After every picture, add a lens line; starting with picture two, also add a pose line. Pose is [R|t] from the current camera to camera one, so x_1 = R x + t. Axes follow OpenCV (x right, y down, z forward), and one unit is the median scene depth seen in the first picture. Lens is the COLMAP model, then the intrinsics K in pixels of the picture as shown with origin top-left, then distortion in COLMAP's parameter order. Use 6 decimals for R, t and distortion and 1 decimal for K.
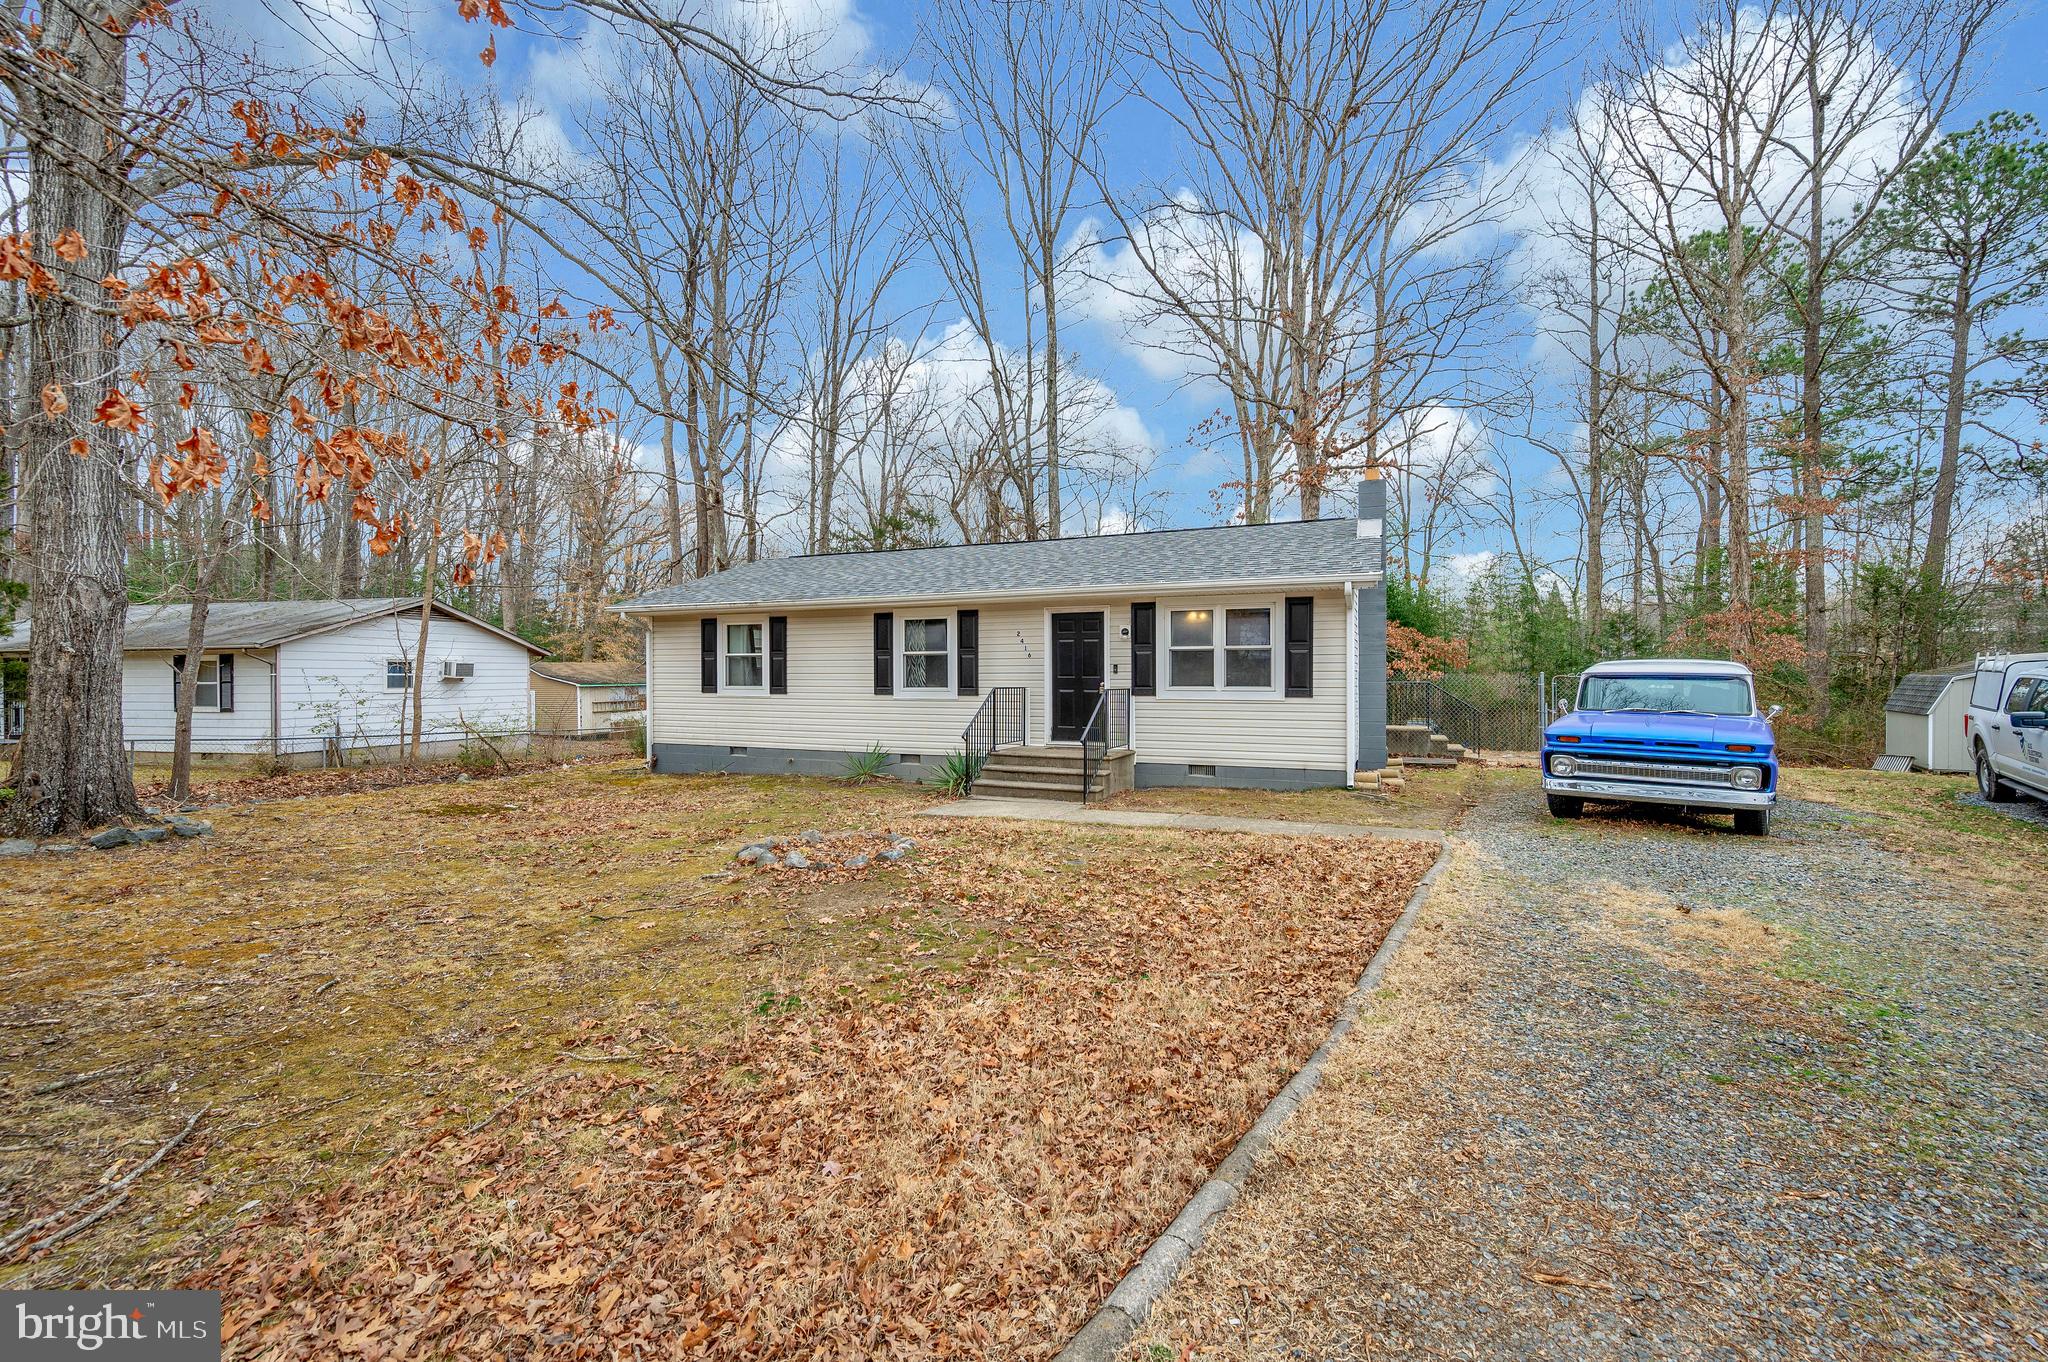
lens RADIAL K [[845.1, 0, 1000.7], [0, 845.1, 681.3], [0, 0, 1]] dist [0.002472, -0.001117]
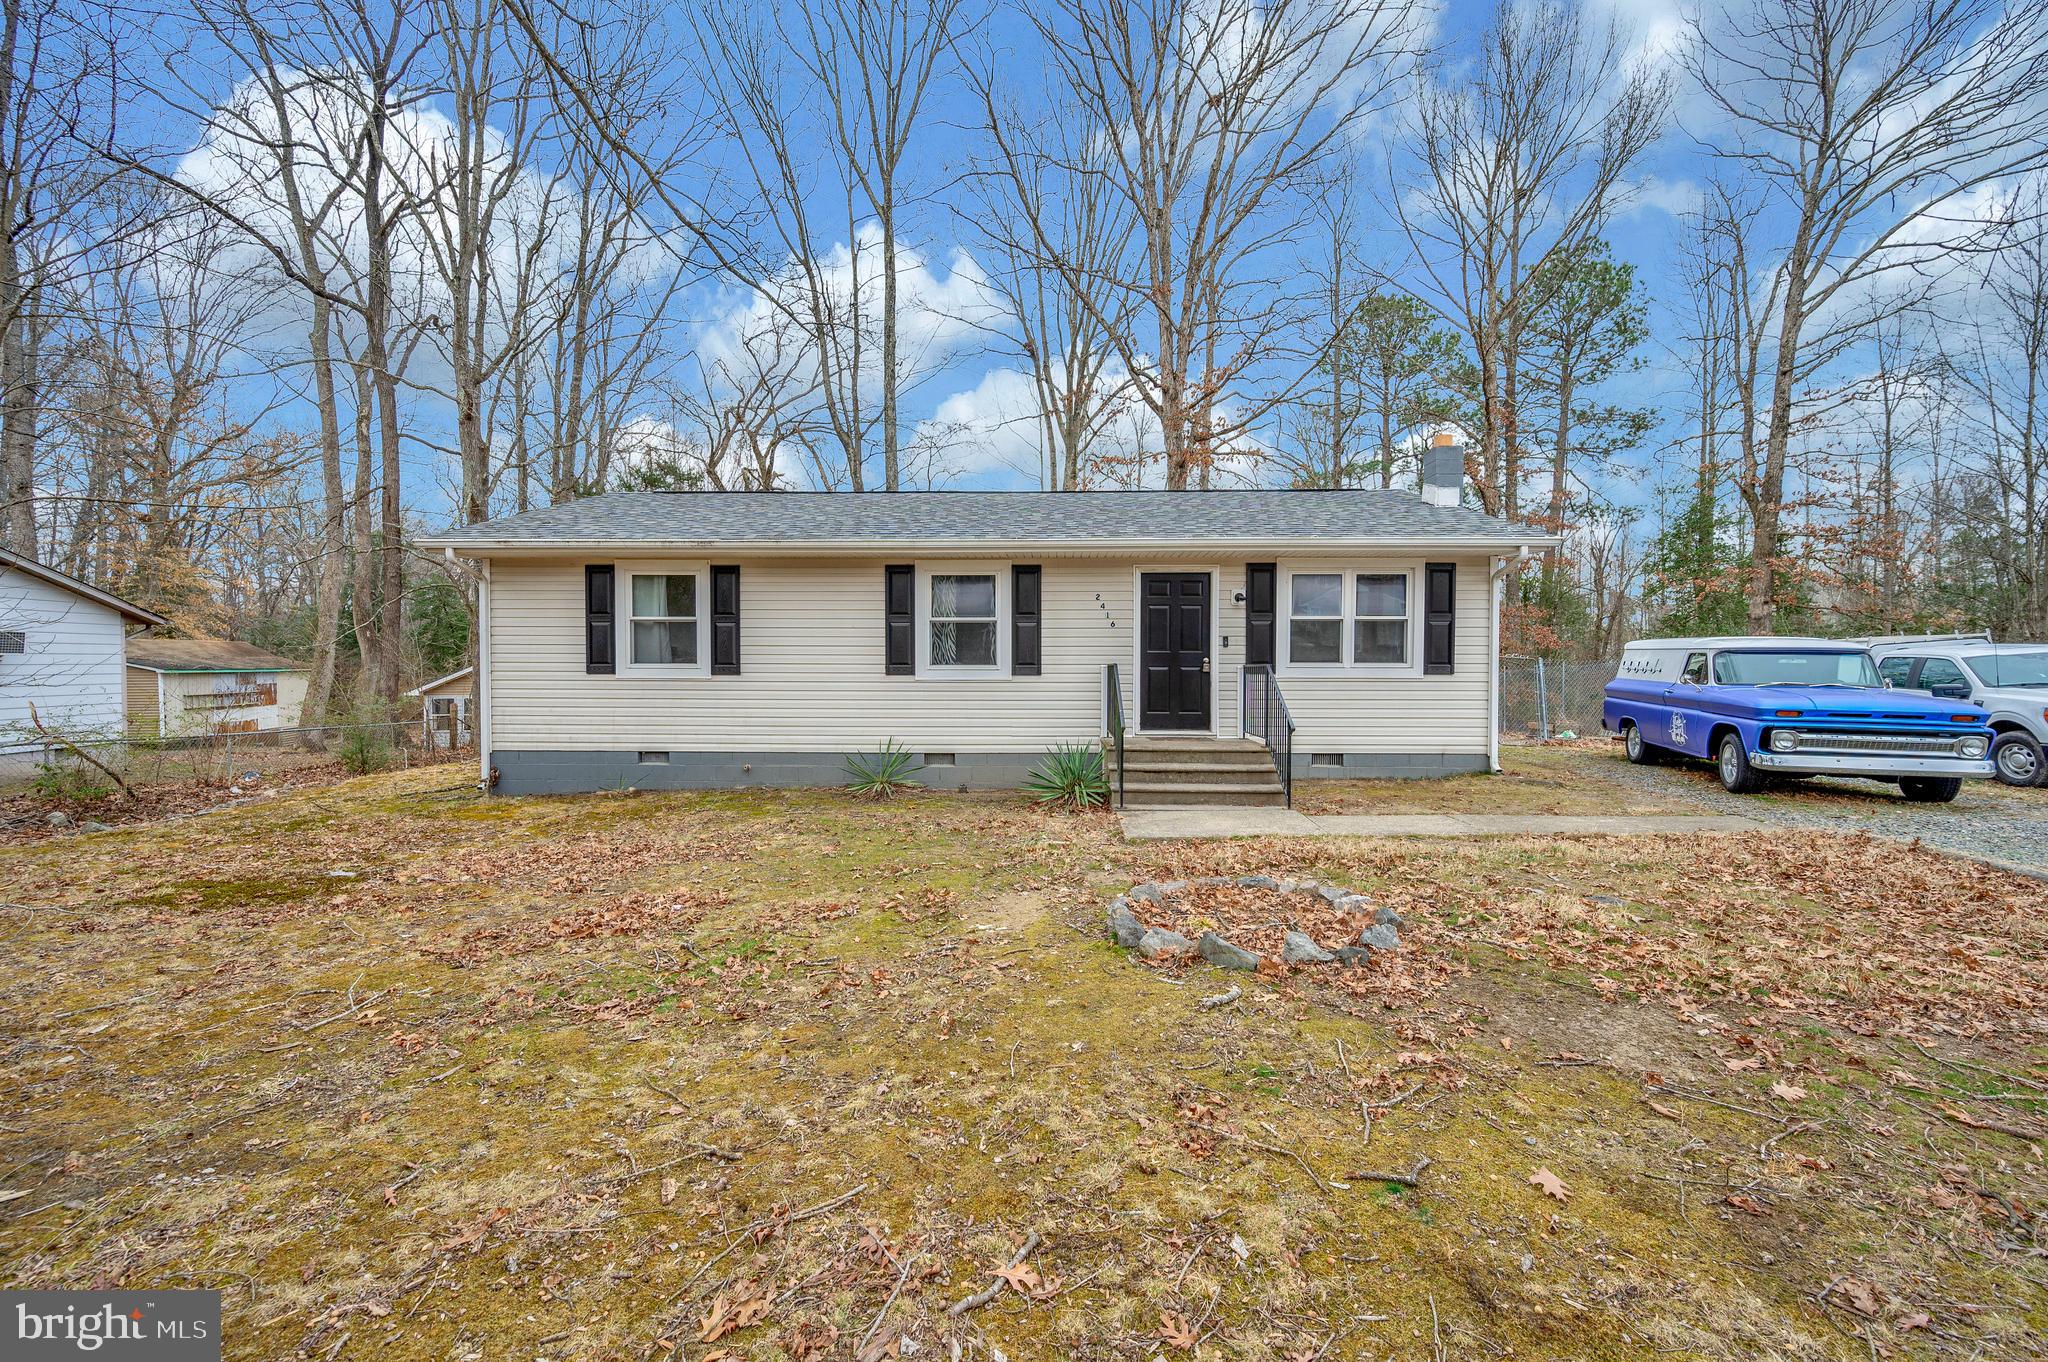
lens RADIAL K [[845.1, 0, 1021.1], [0, 845.1, 675.3], [0, 0, 1]] dist [0.002472, -0.001117]
pose [[0.926577, -0.001561, 0.376102, -0.326081], [-0.000546, 0.999985, 0.005495, 0.012419], [-0.376105, -0.005297, 0.926562, 0.273654]]
